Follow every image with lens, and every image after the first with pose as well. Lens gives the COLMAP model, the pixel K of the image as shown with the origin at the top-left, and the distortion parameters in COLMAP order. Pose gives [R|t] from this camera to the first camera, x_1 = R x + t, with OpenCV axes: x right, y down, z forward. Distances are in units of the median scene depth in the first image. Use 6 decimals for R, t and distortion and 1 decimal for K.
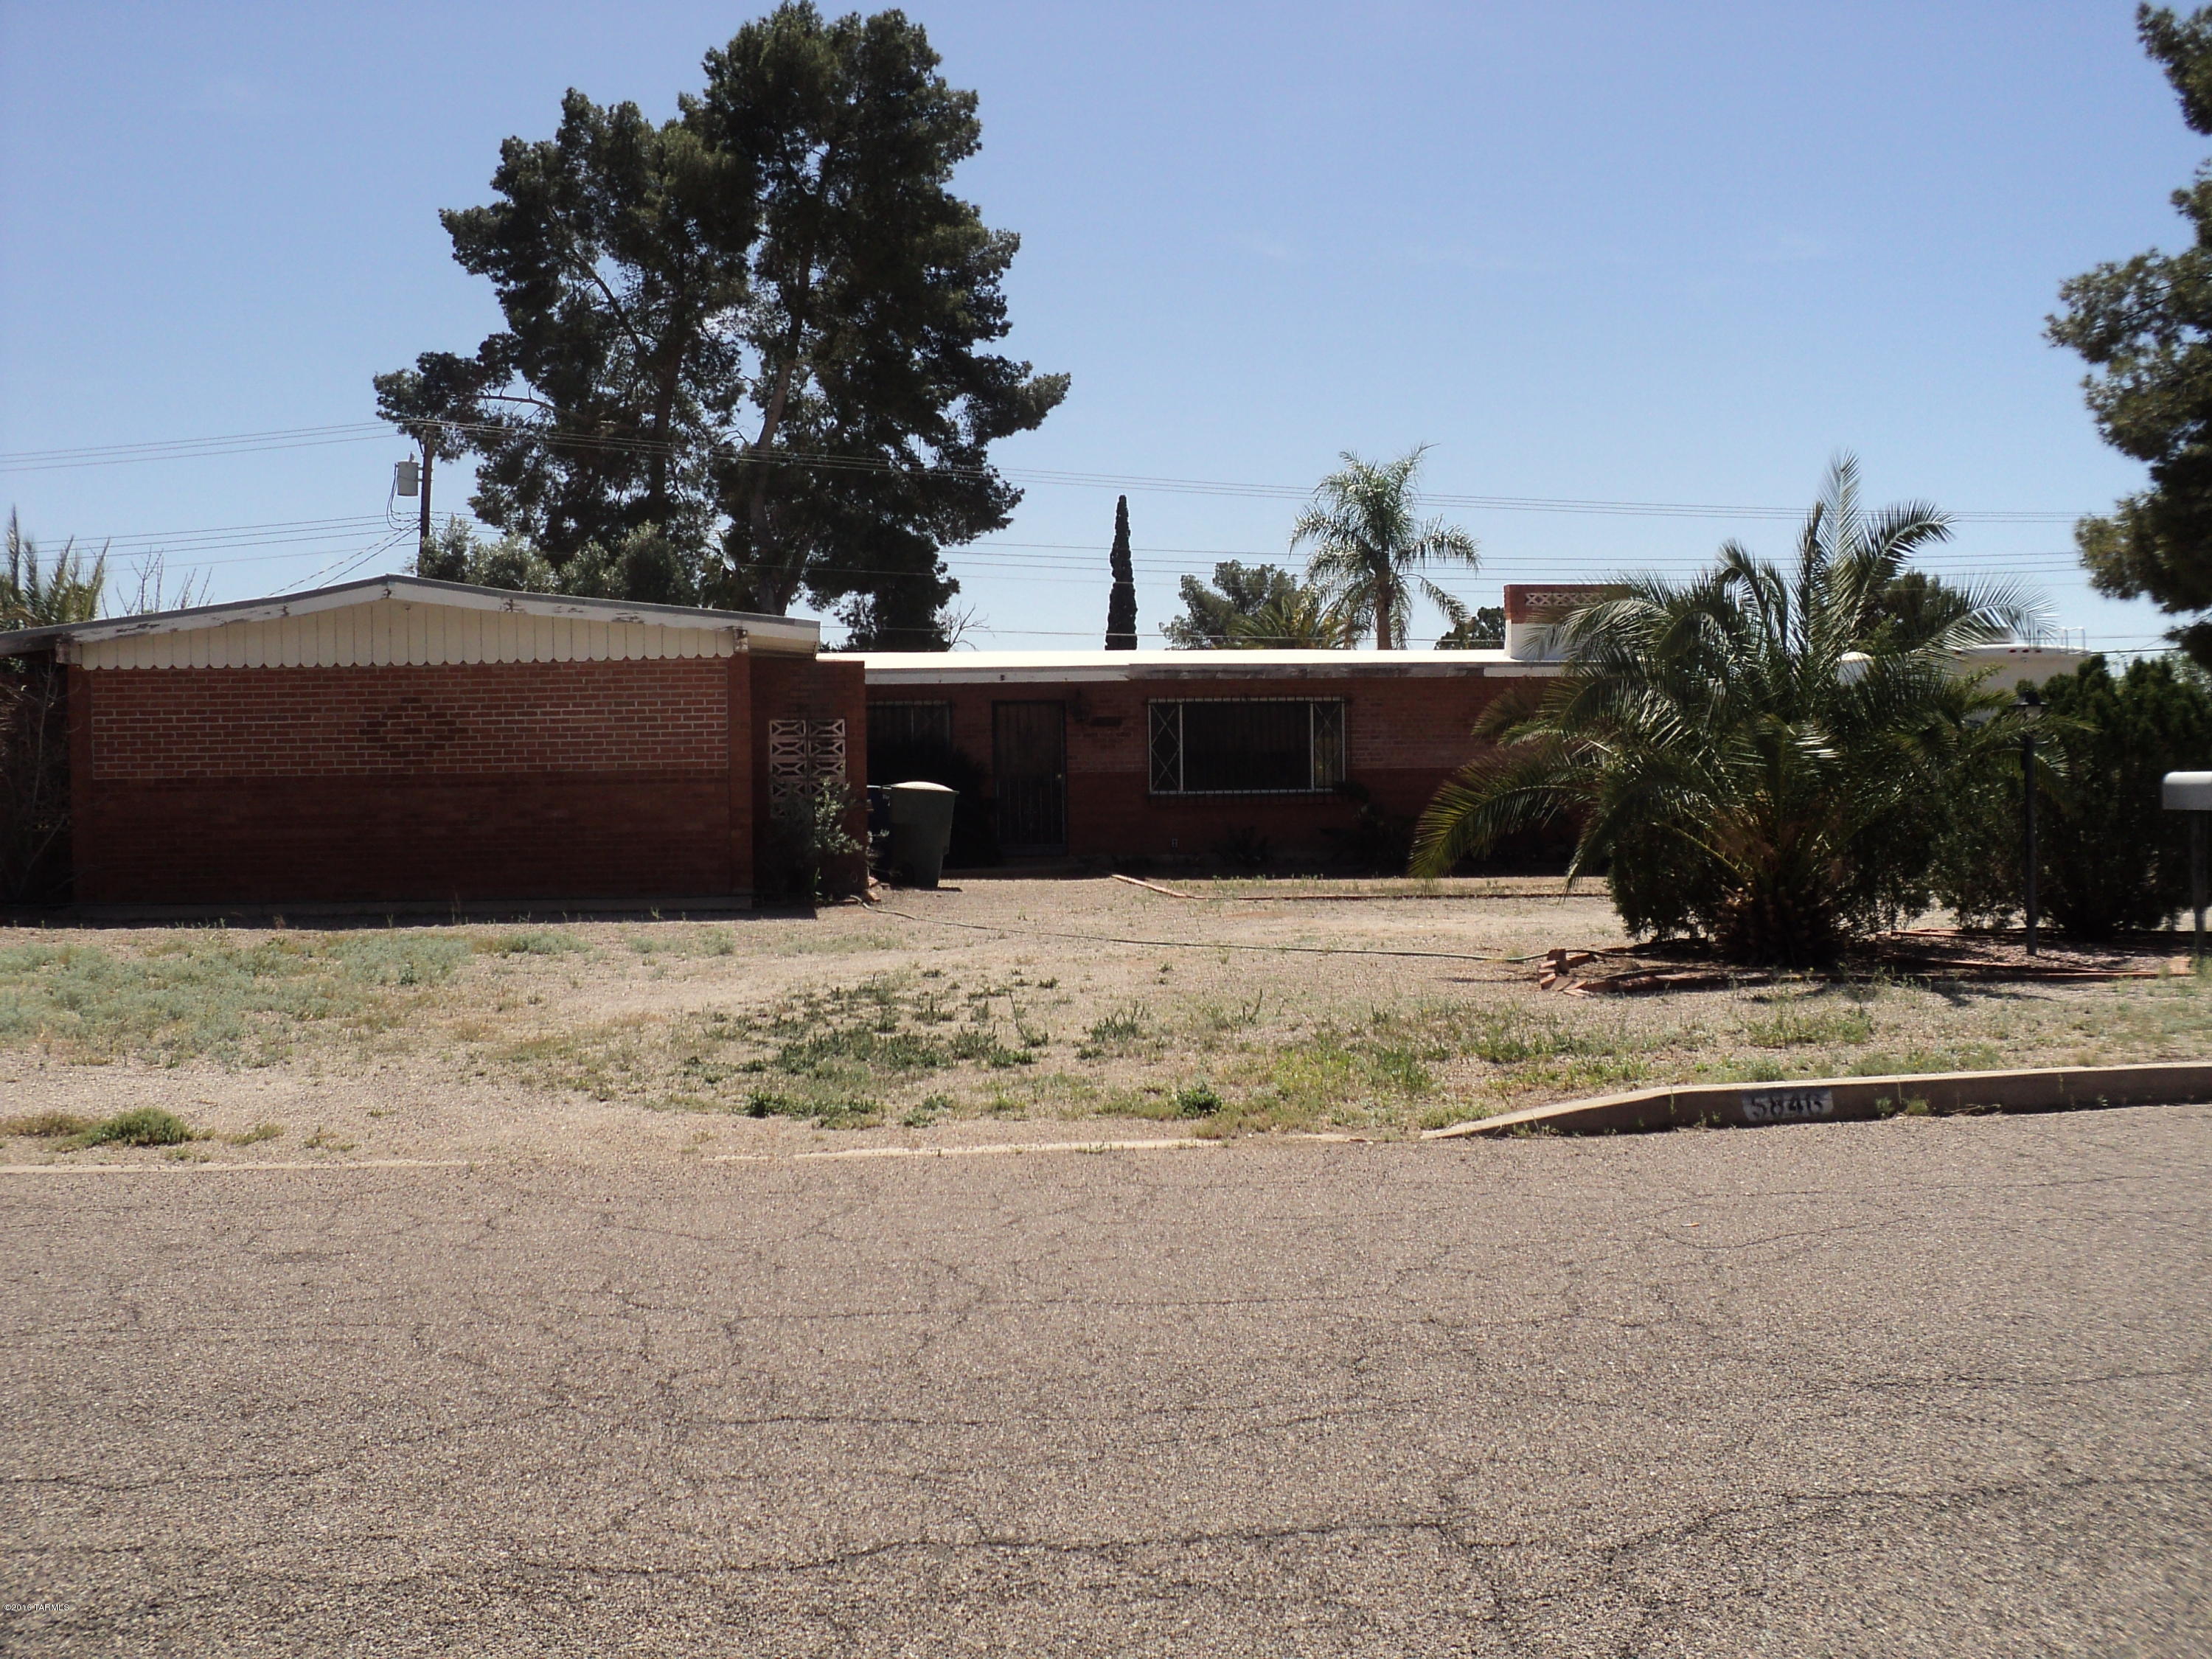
lens RADIAL K [[2252.2, 0, 1070.7], [0, 2252.2, 833.3], [0, 0, 1]] dist [-0.204504, 0.225925]
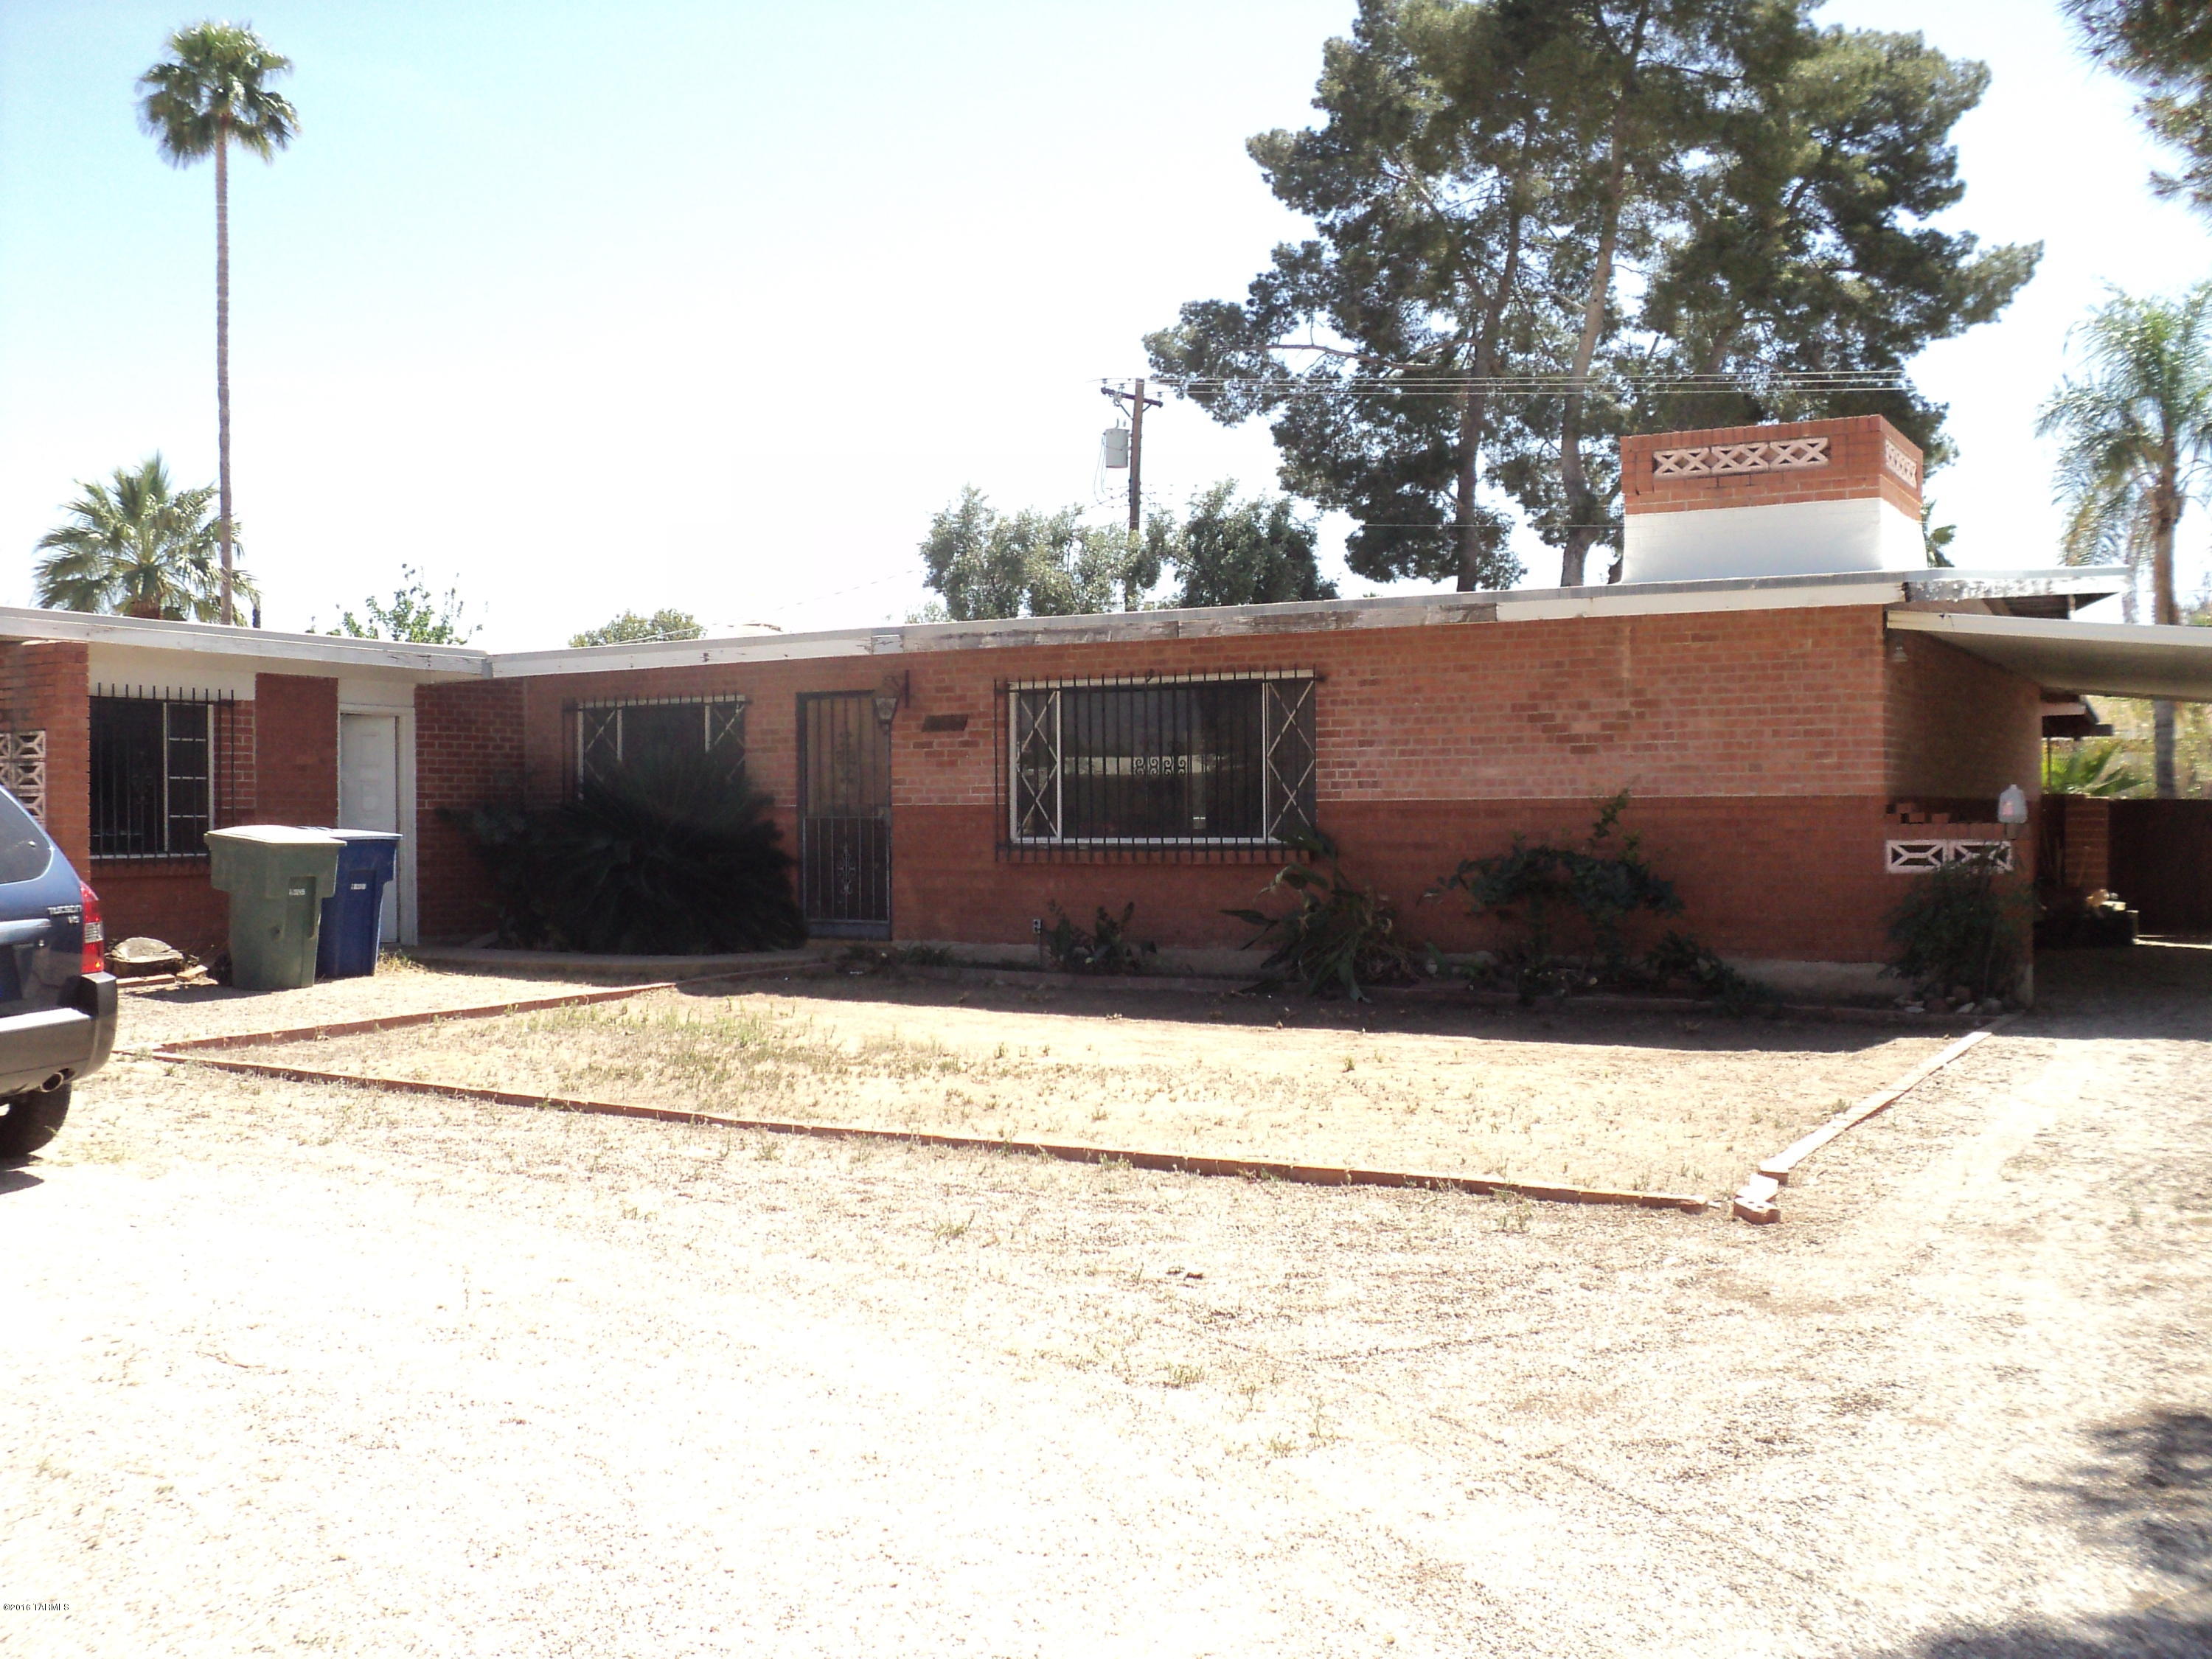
lens RADIAL K [[2252.2, 0, 1070.7], [0, 2252.2, 833.3], [0, 0, 1]] dist [-0.204504, 0.225925]
pose [[0.778960, 0.015609, -0.626879, 0.237576], [-0.017068, 0.999848, 0.003688, -0.012509], [0.626841, 0.007827, 0.779108, 0.305597]]
